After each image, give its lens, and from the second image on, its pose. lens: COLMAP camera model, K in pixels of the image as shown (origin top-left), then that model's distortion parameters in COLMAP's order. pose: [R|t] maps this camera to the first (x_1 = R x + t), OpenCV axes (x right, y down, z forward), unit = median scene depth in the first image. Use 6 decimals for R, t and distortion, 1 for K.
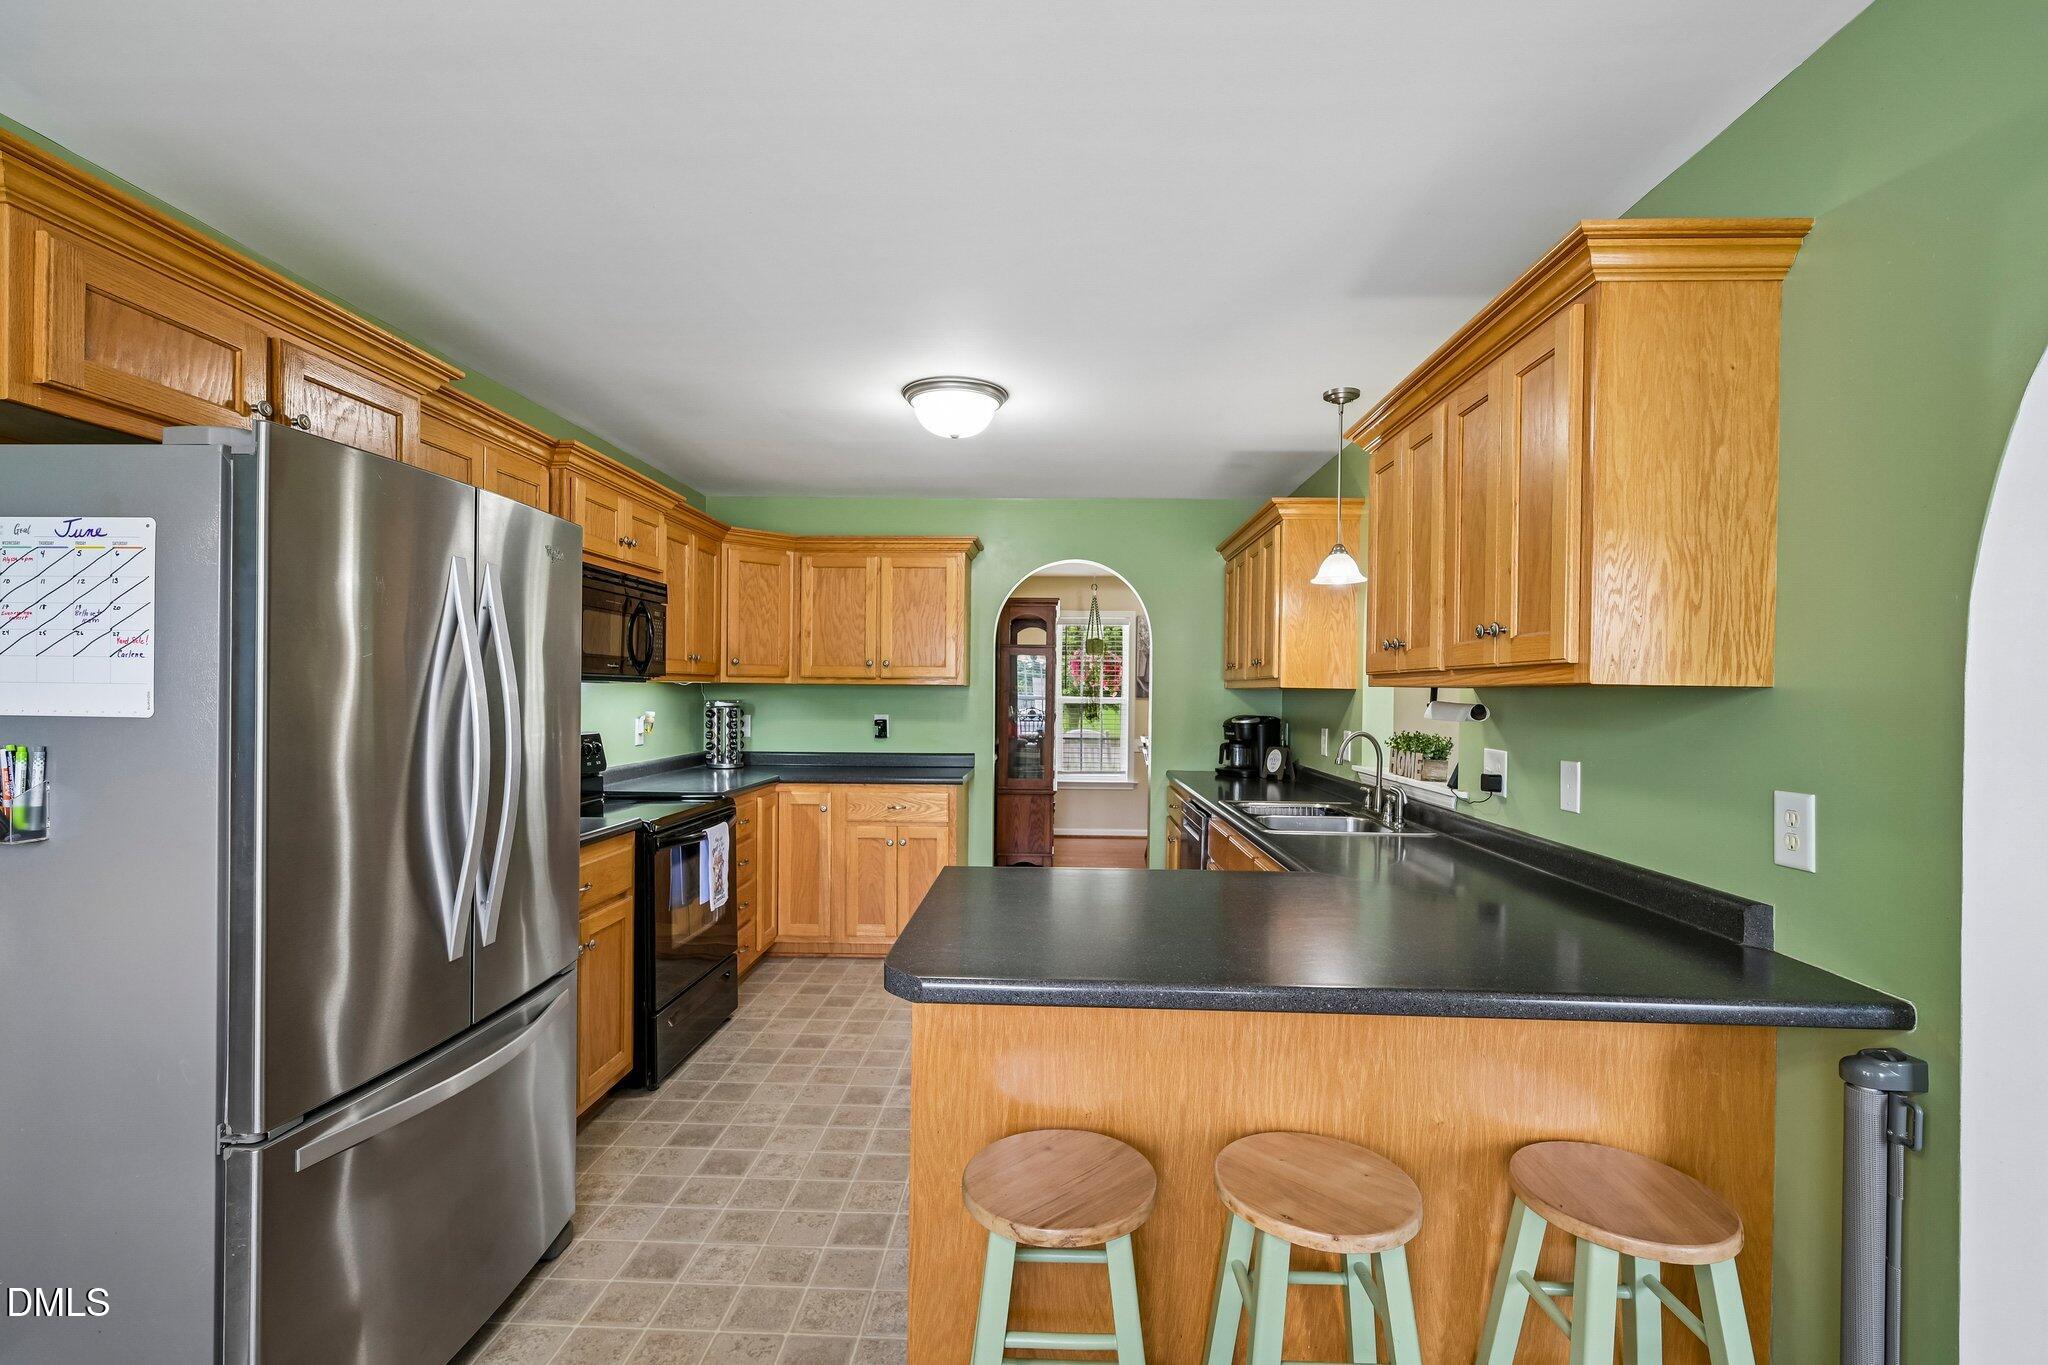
lens RADIAL K [[930.8, 0, 1024.0], [0, 930.8, 682.5], [0, 0, 1]] dist [-0.001168, -0.000307]
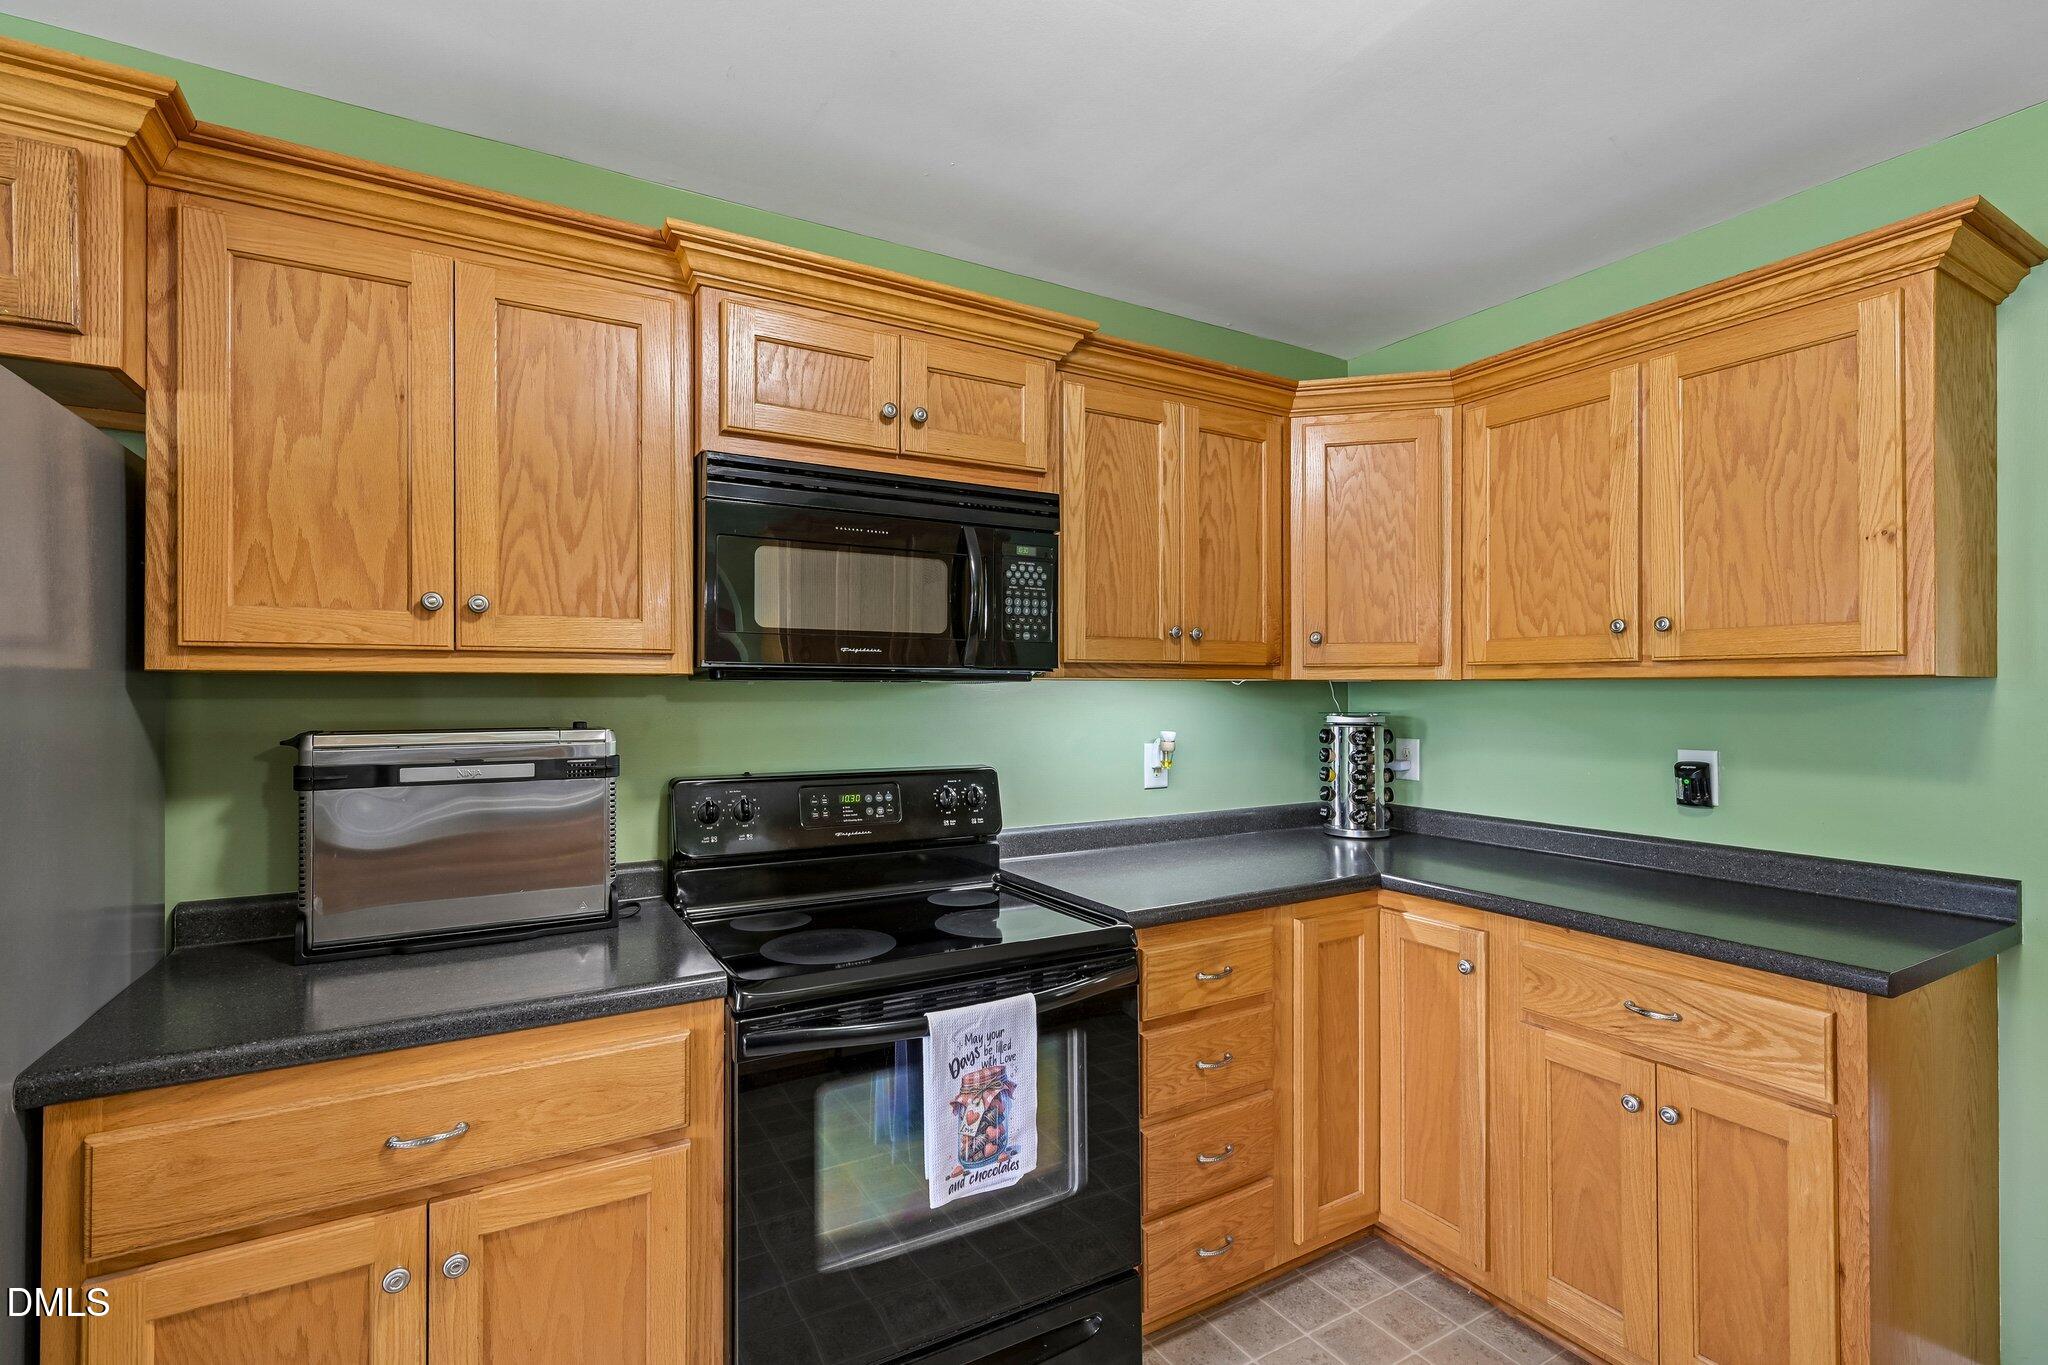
lens RADIAL K [[930.8, 0, 1024.0], [0, 930.8, 682.5], [0, 0, 1]] dist [-0.001168, -0.000307]
pose [[0.537551, -0.015182, -0.843095, 0.038214], [0.012431, 0.999872, -0.010079, 0.004813], [0.843140, -0.005062, 0.537671, 0.556099]]
